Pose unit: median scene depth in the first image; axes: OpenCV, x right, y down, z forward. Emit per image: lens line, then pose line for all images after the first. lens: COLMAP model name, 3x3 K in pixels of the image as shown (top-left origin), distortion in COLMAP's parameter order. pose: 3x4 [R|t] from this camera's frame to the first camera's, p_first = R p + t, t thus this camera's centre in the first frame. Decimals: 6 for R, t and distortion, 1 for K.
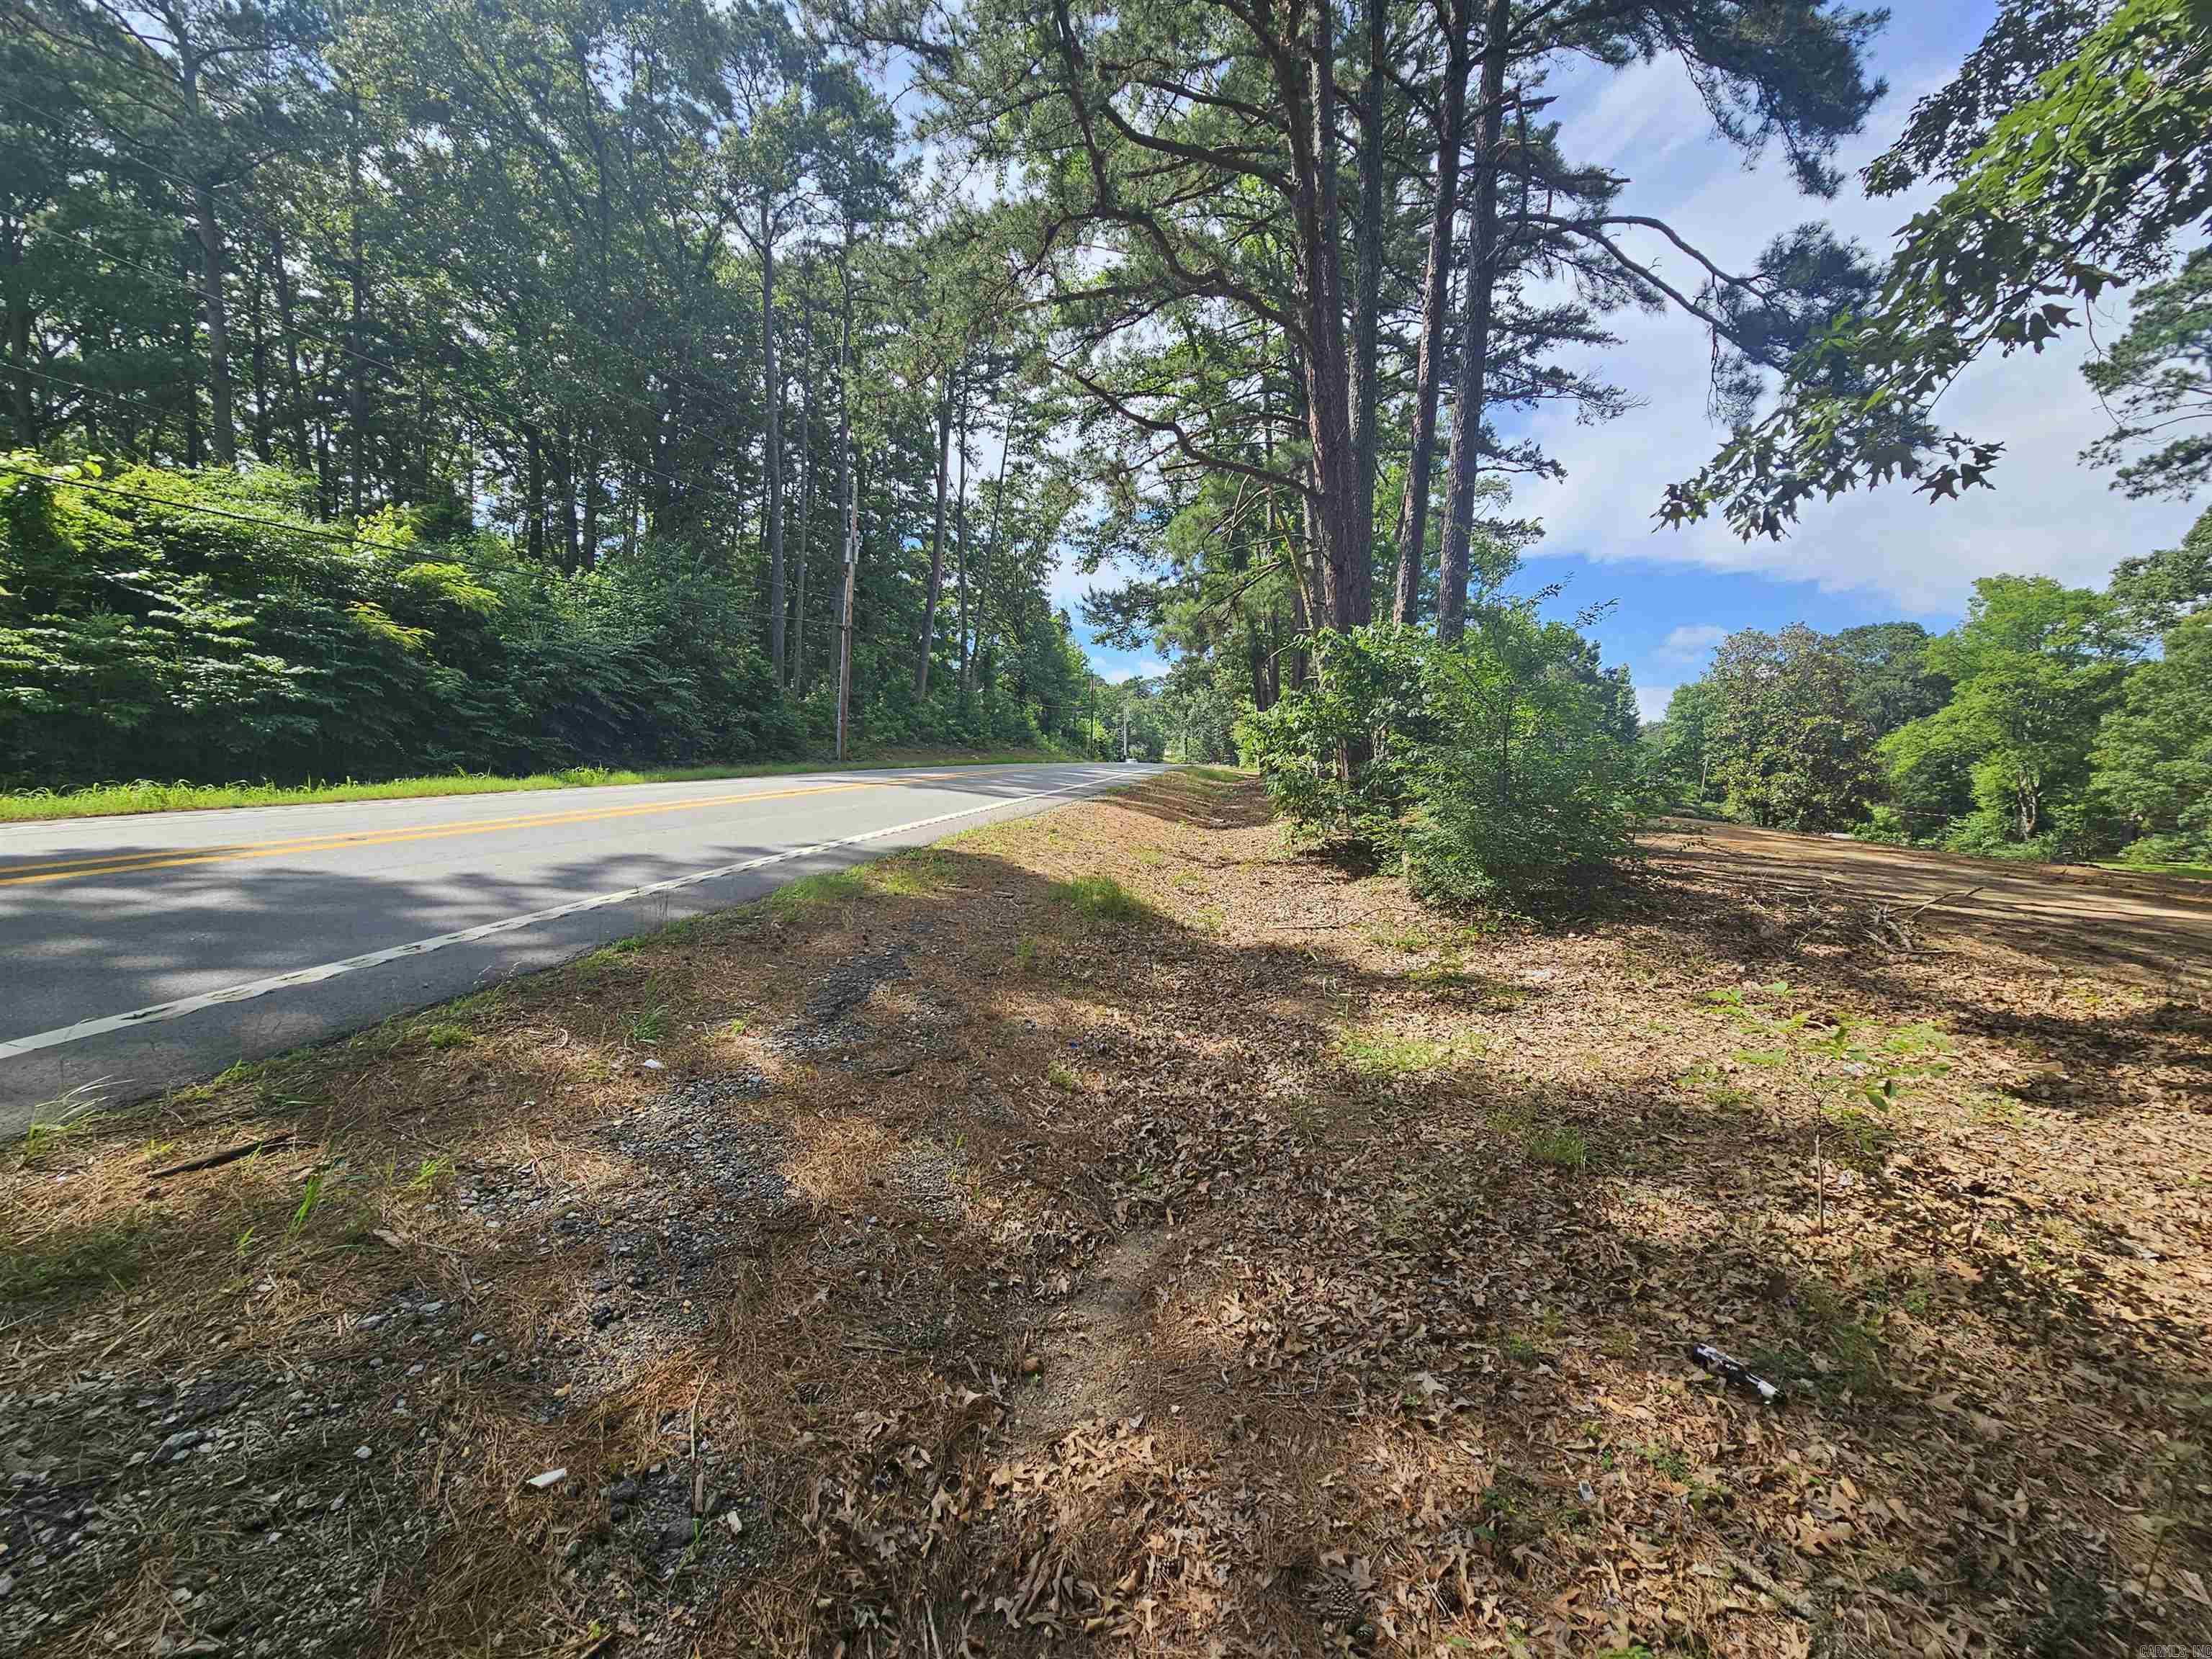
lens RADIAL K [[902.0, 0, 1117.5], [0, 902.0, 854.8], [0, 0, 1]] dist [-0.003678, -0.000501]
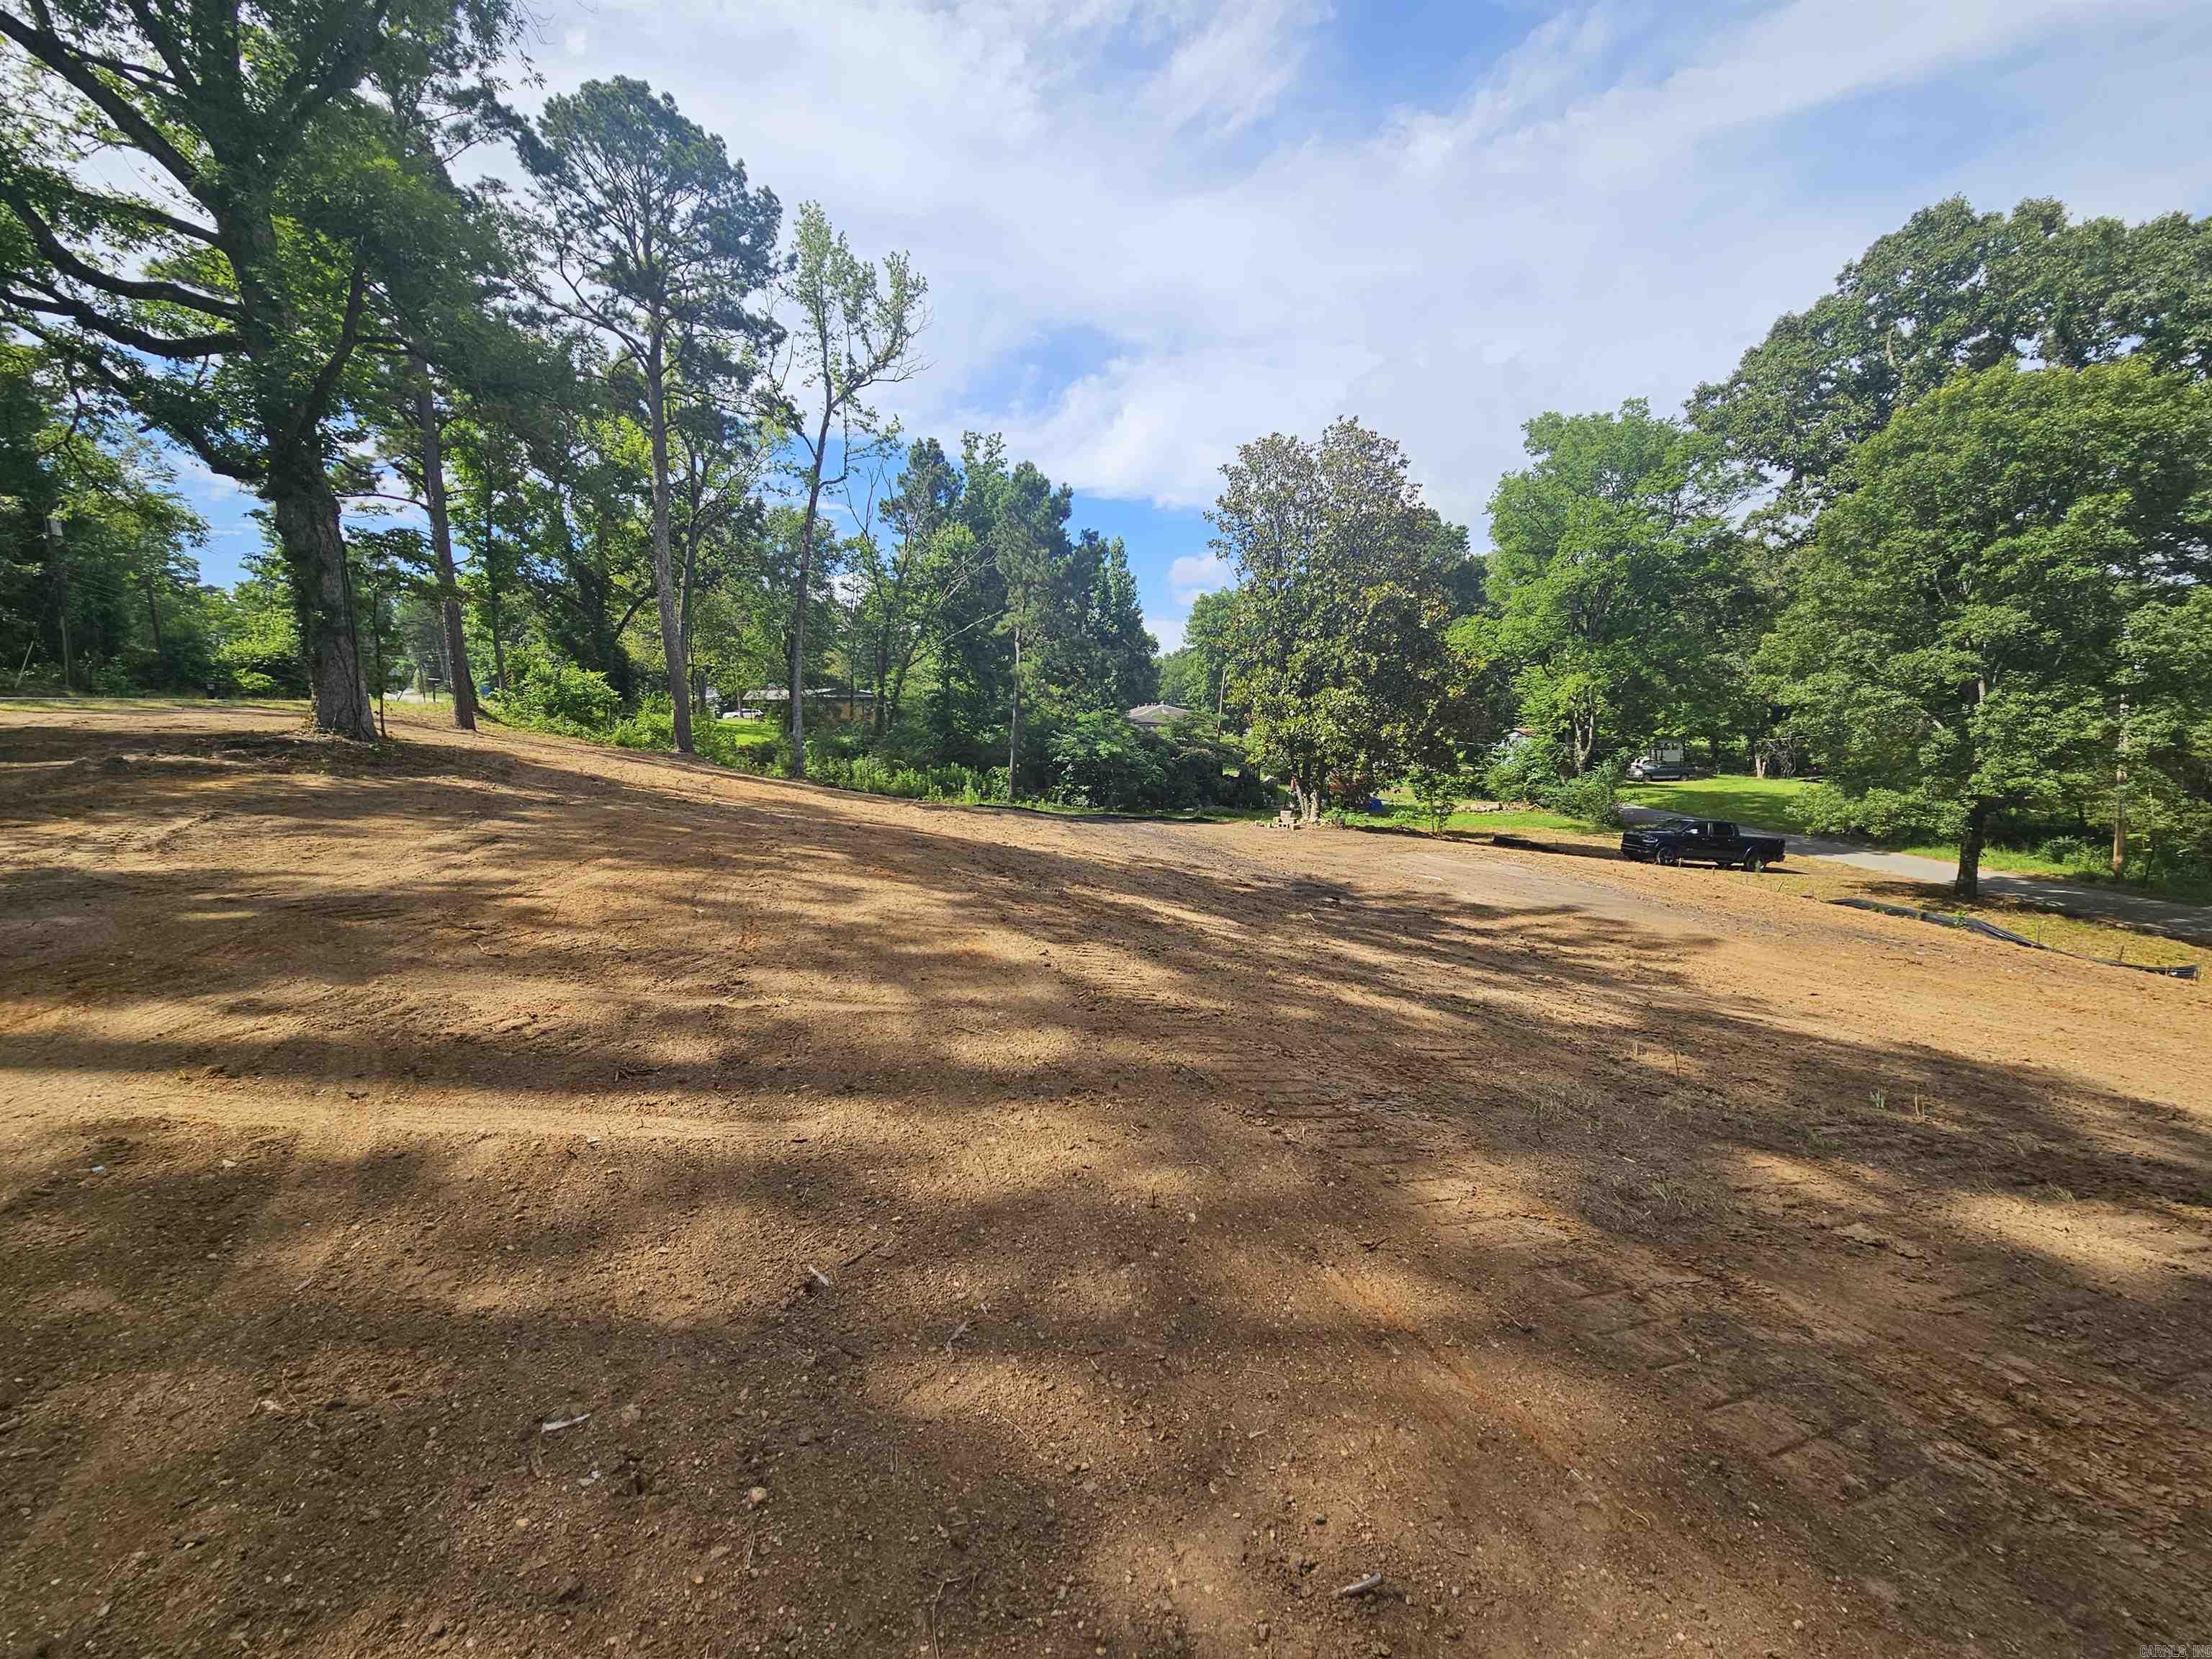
lens RADIAL K [[906.3, 0, 1096.0], [0, 906.3, 845.1], [0, 0, 1]] dist [-0.010484, -0.000505]
pose [[0.915135, -0.082510, 0.394615, 0.427887], [0.058402, 0.995640, 0.072740, -0.050134], [-0.398896, -0.043521, 0.915963, 0.616726]]
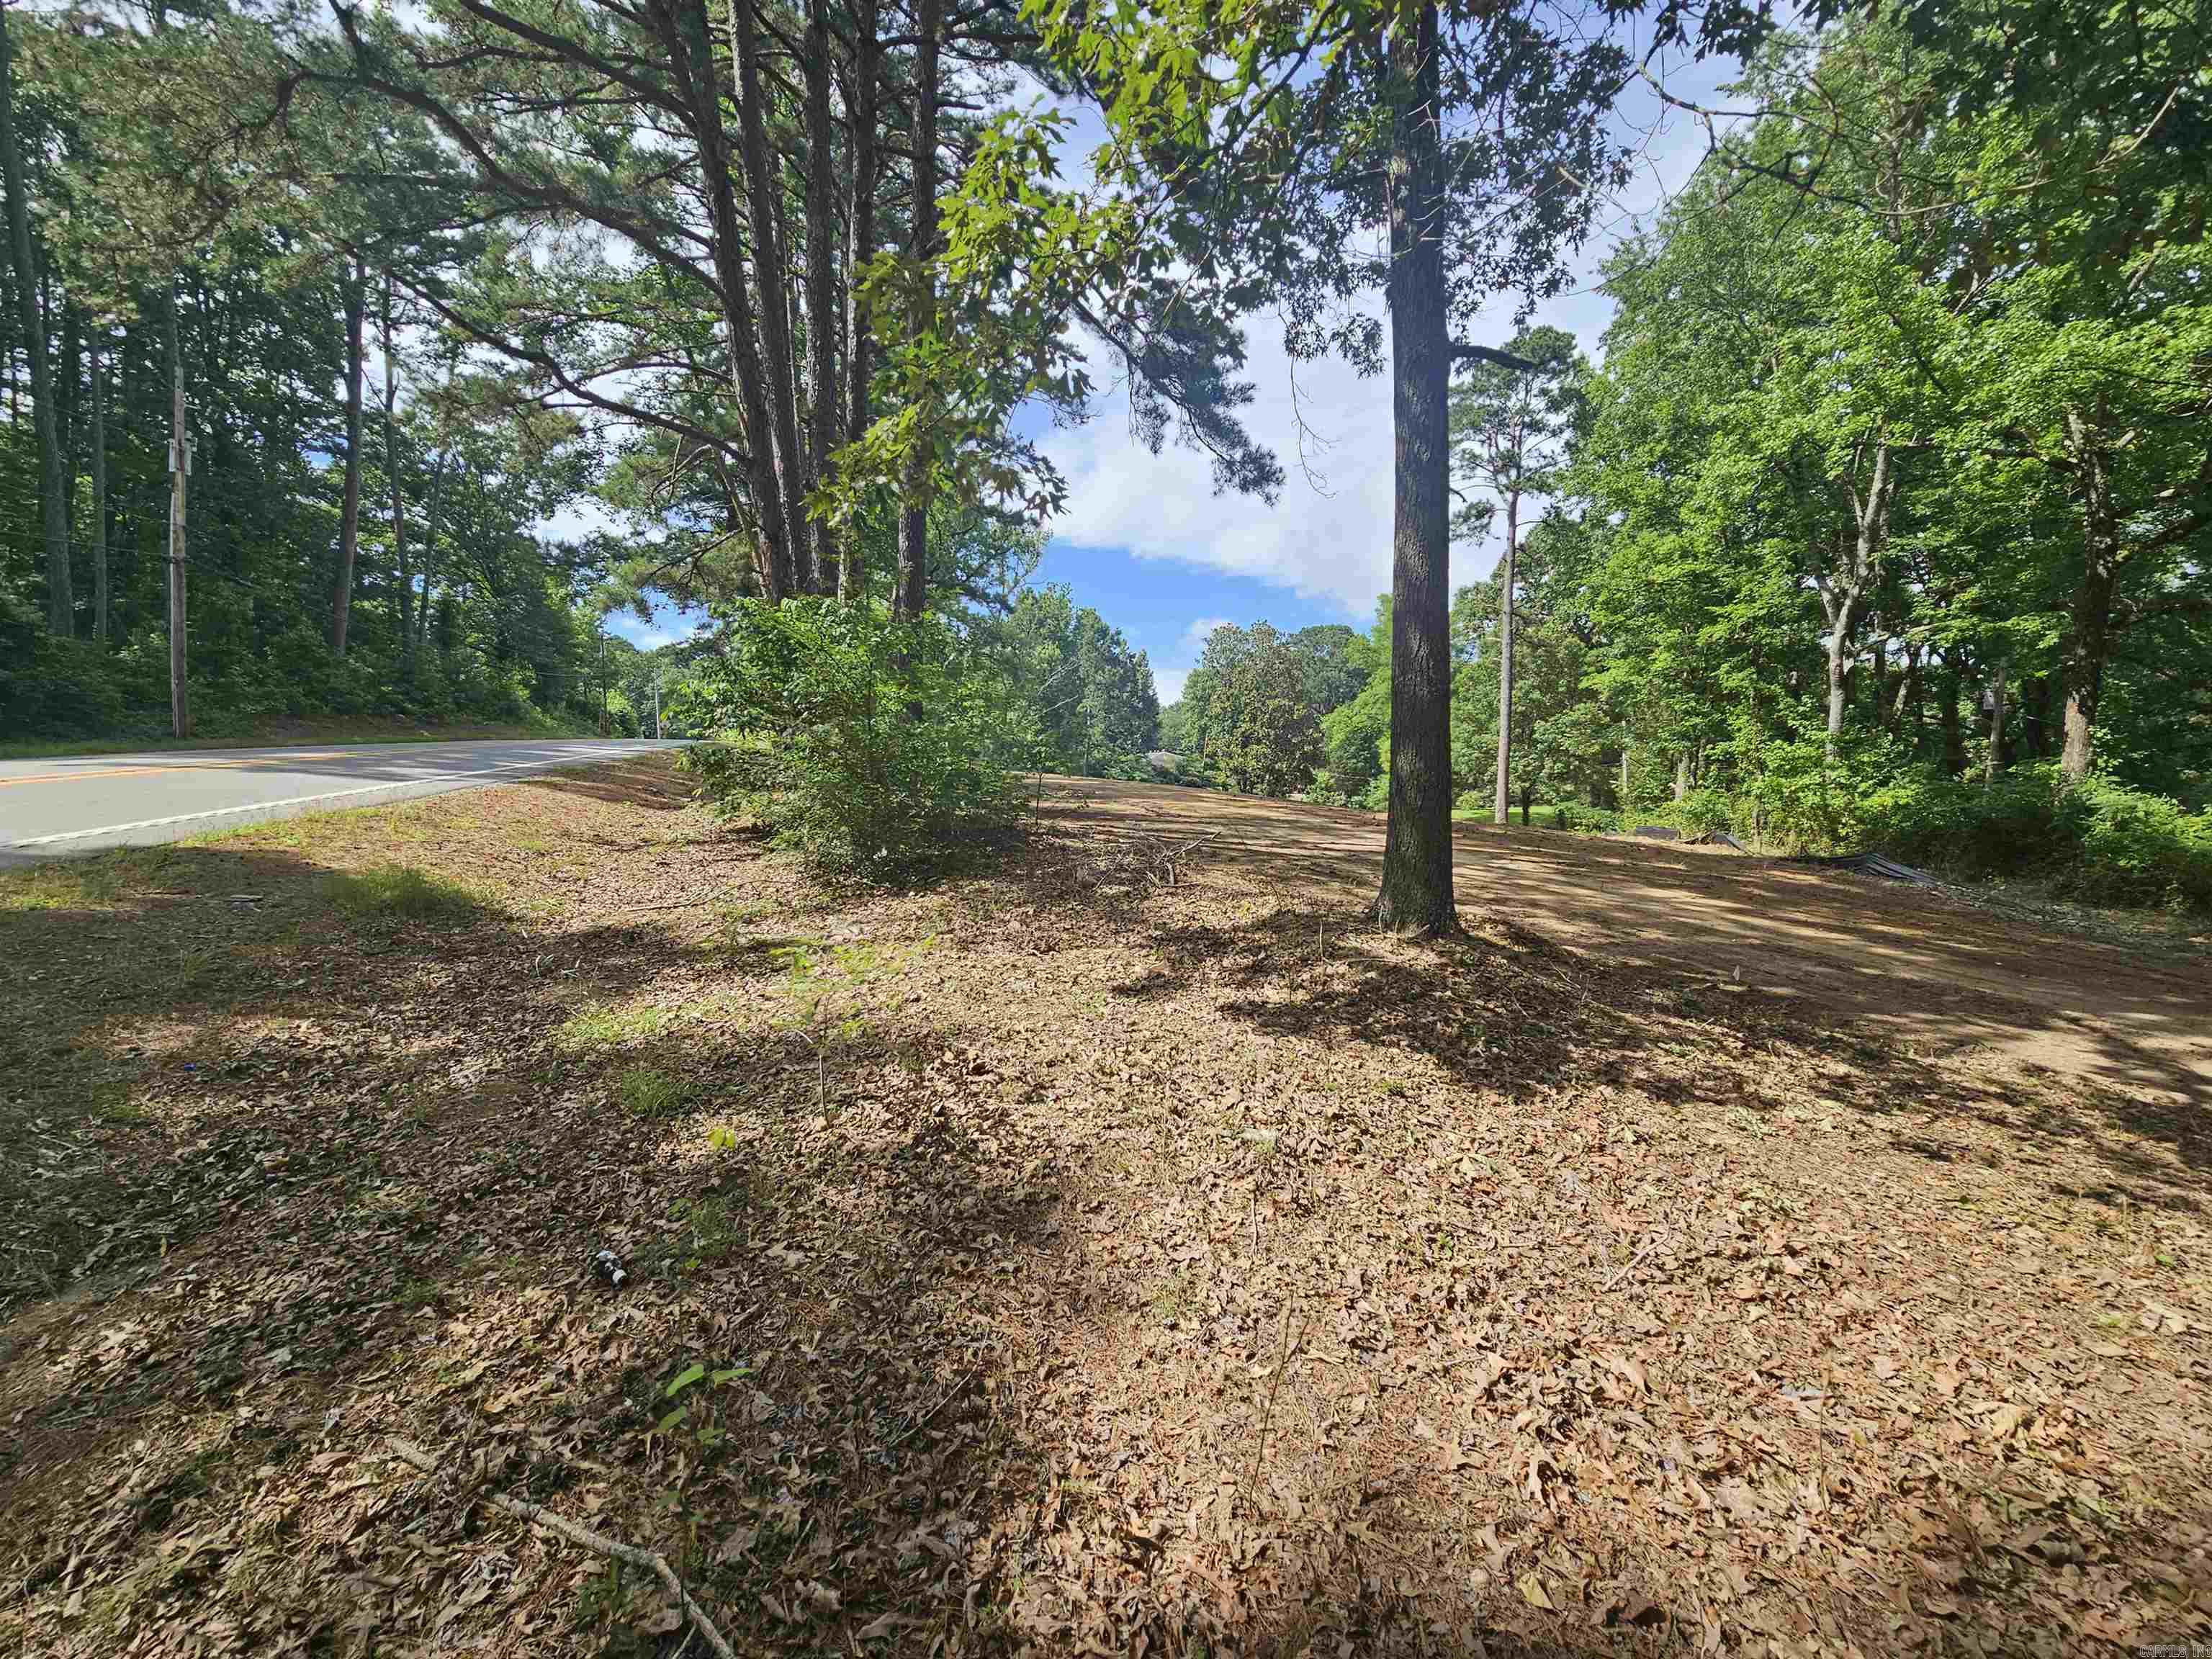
lens RADIAL K [[902.0, 0, 1113.9], [0, 902.0, 864.4], [0, 0, 1]] dist [-0.003678, -0.000501]
pose [[0.897590, -0.063811, 0.436187, 0.033107], [0.047608, 0.997713, 0.047990, 0.001652], [-0.438252, -0.022309, 0.898575, -0.012602]]
